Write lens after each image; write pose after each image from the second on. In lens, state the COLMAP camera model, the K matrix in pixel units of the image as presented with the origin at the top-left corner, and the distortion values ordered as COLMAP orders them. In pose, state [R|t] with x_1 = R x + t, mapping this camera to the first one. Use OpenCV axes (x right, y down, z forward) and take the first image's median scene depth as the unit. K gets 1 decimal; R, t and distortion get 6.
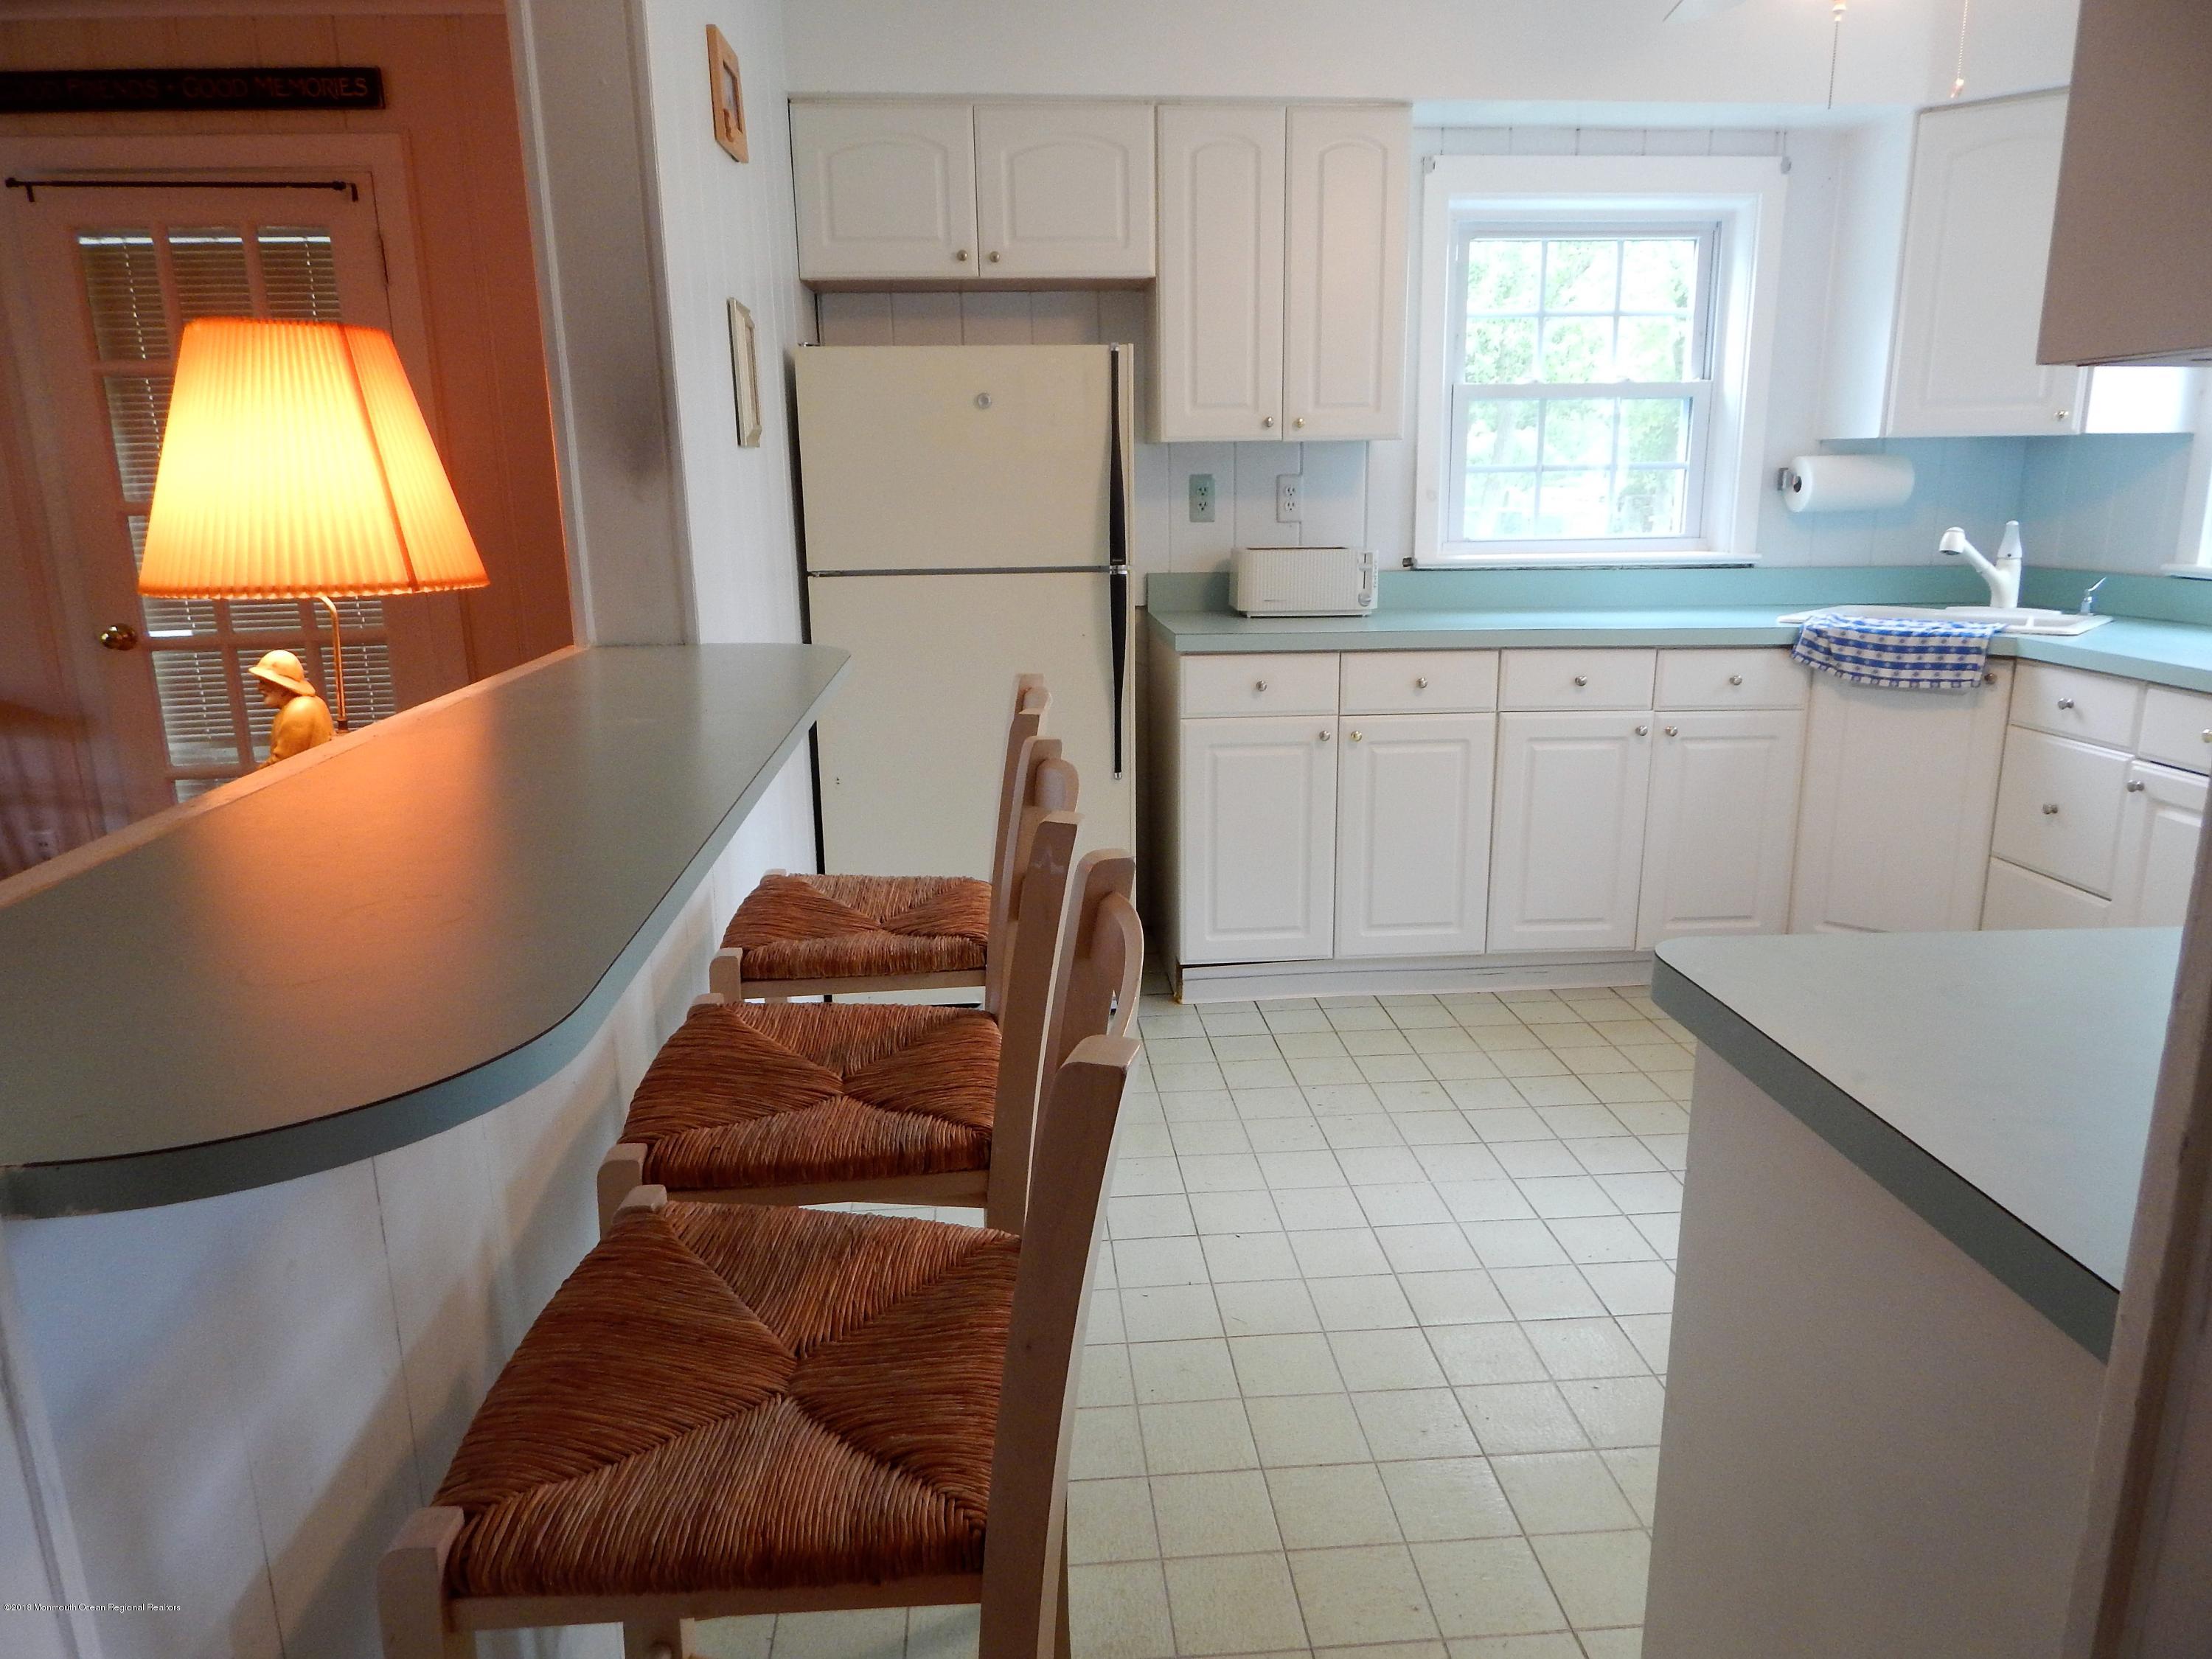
lens RADIAL K [[1455.8, 0, 1106.0], [0, 1455.8, 829.5], [0, 0, 1]] dist [-0.014489, -0.000266]
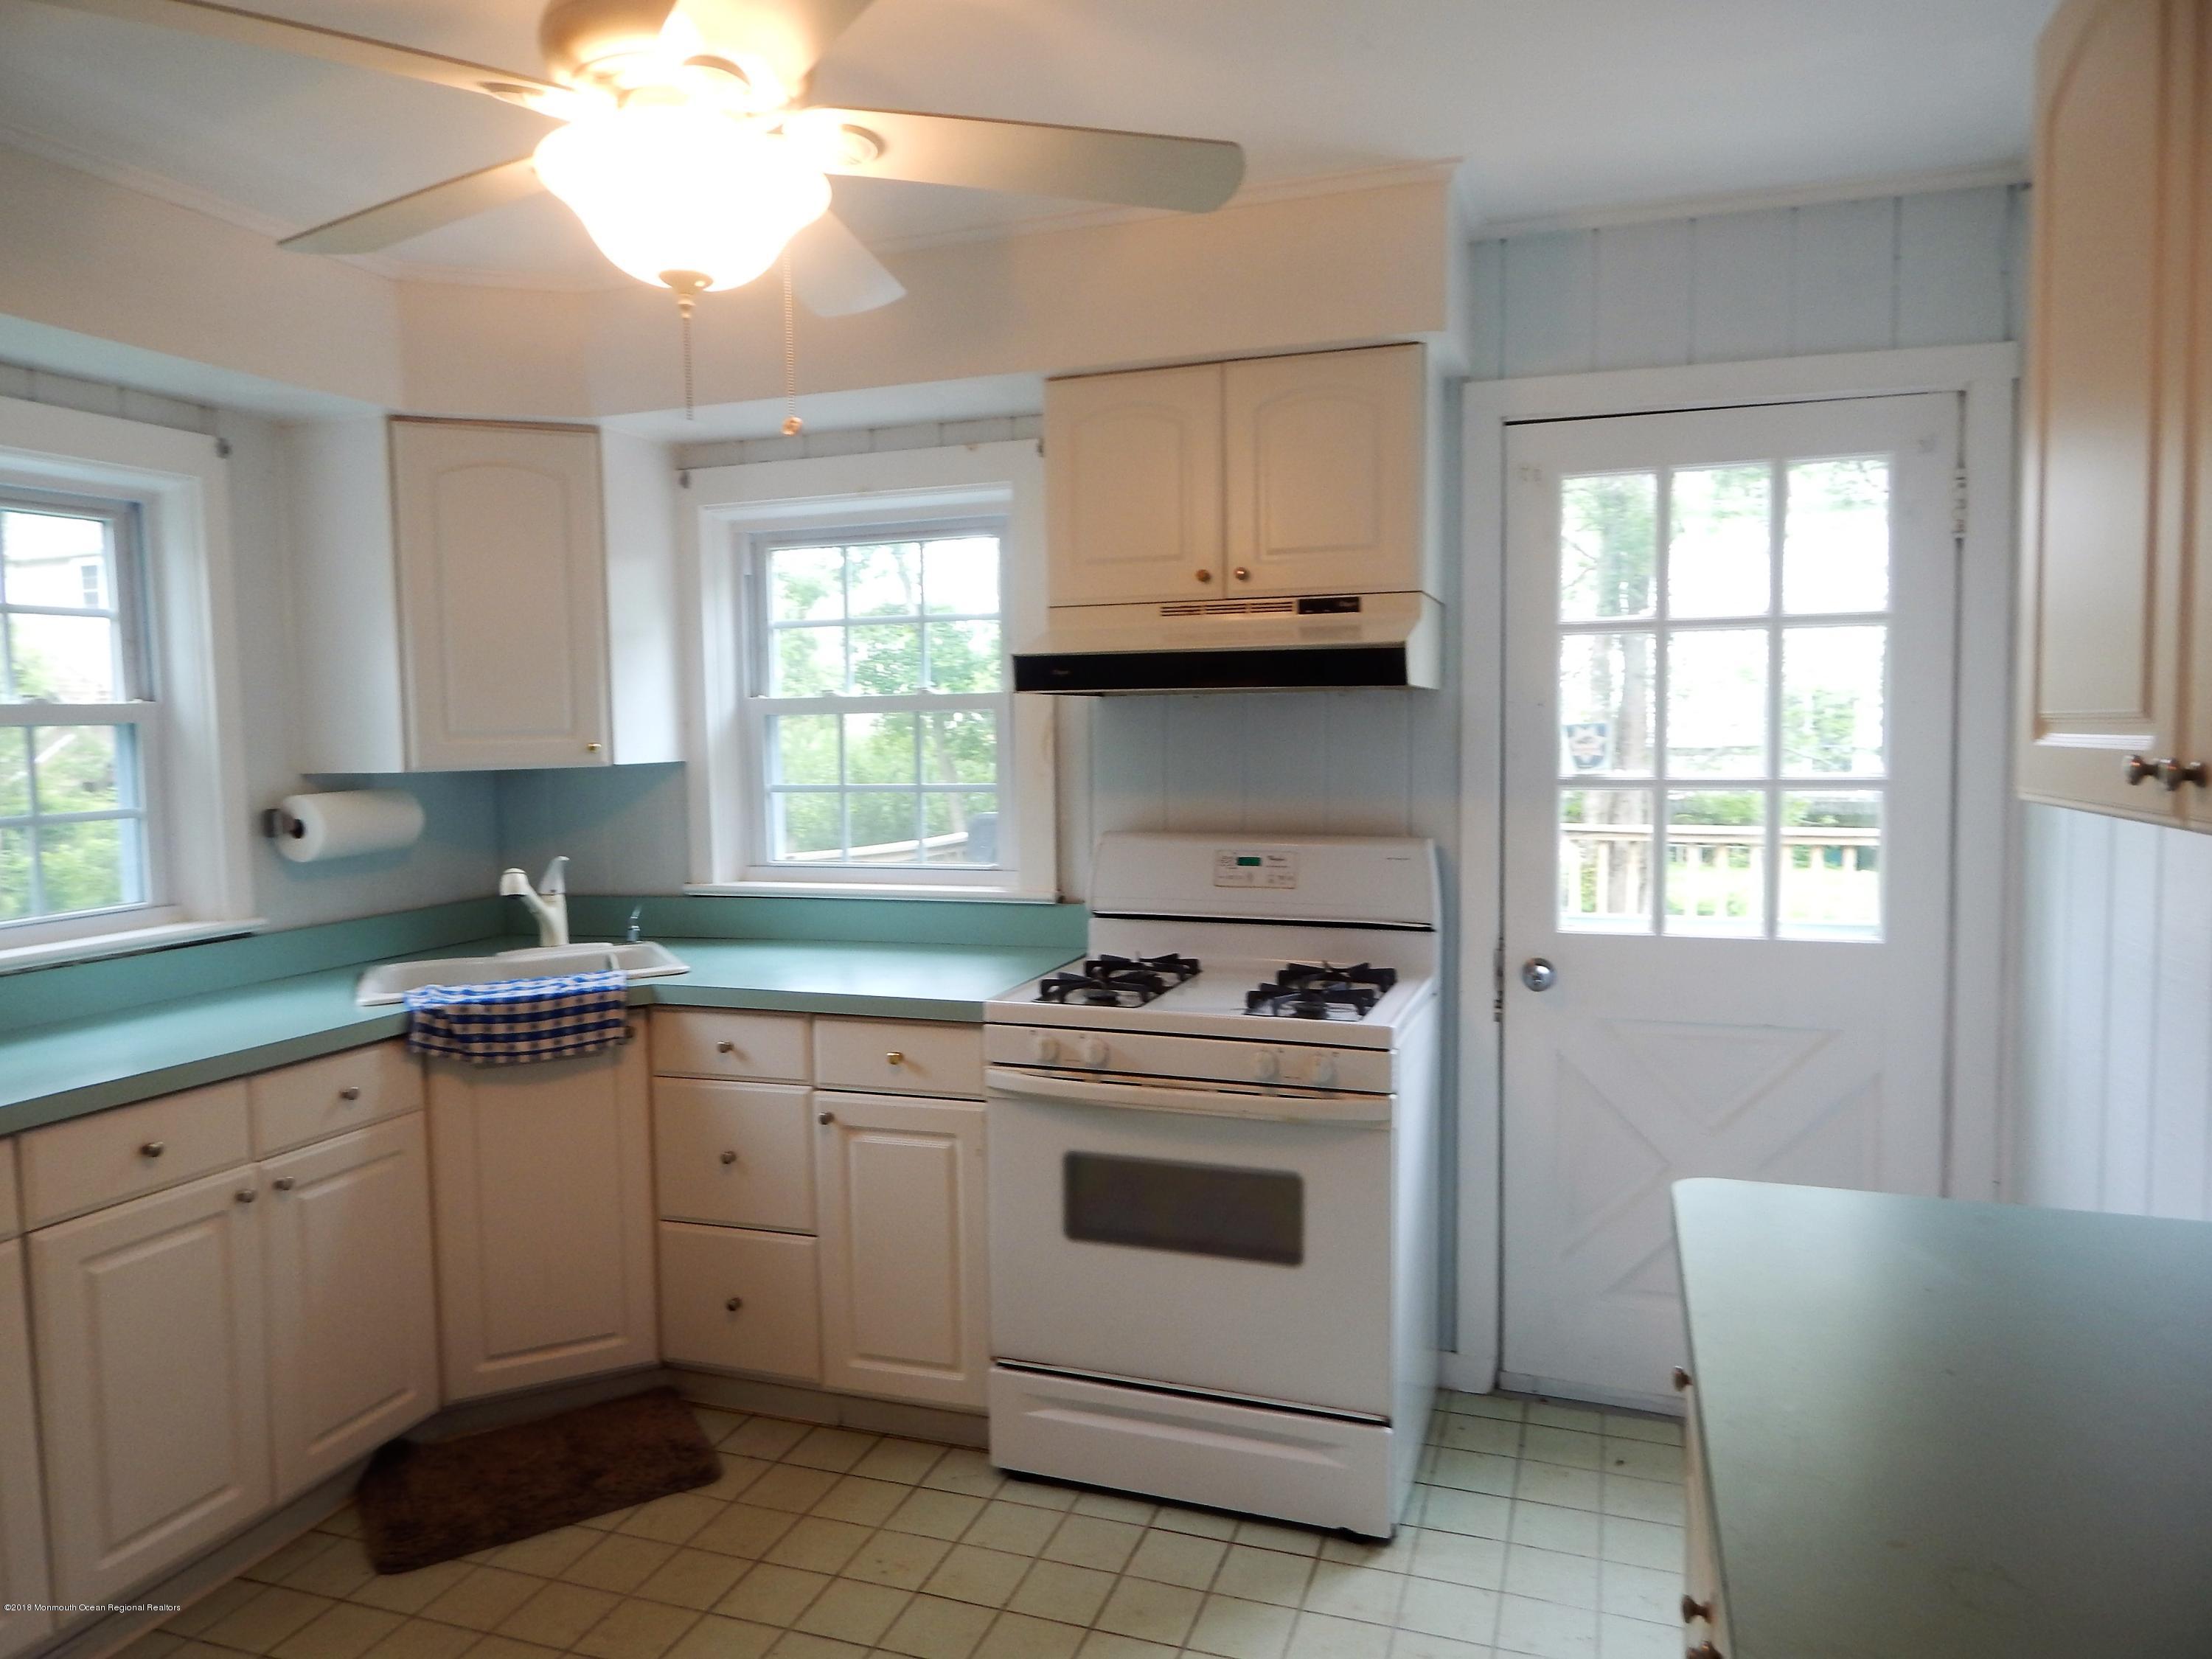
lens RADIAL K [[1464.4, 0, 1106.0], [0, 1464.4, 829.5], [0, 0, 1]] dist [0.003031, -0.002327]
pose [[0.412052, -0.064017, 0.908909, -0.092110], [0.236907, 0.970748, -0.039028, -0.113793], [-0.879823, 0.231409, 0.415165, 0.302914]]
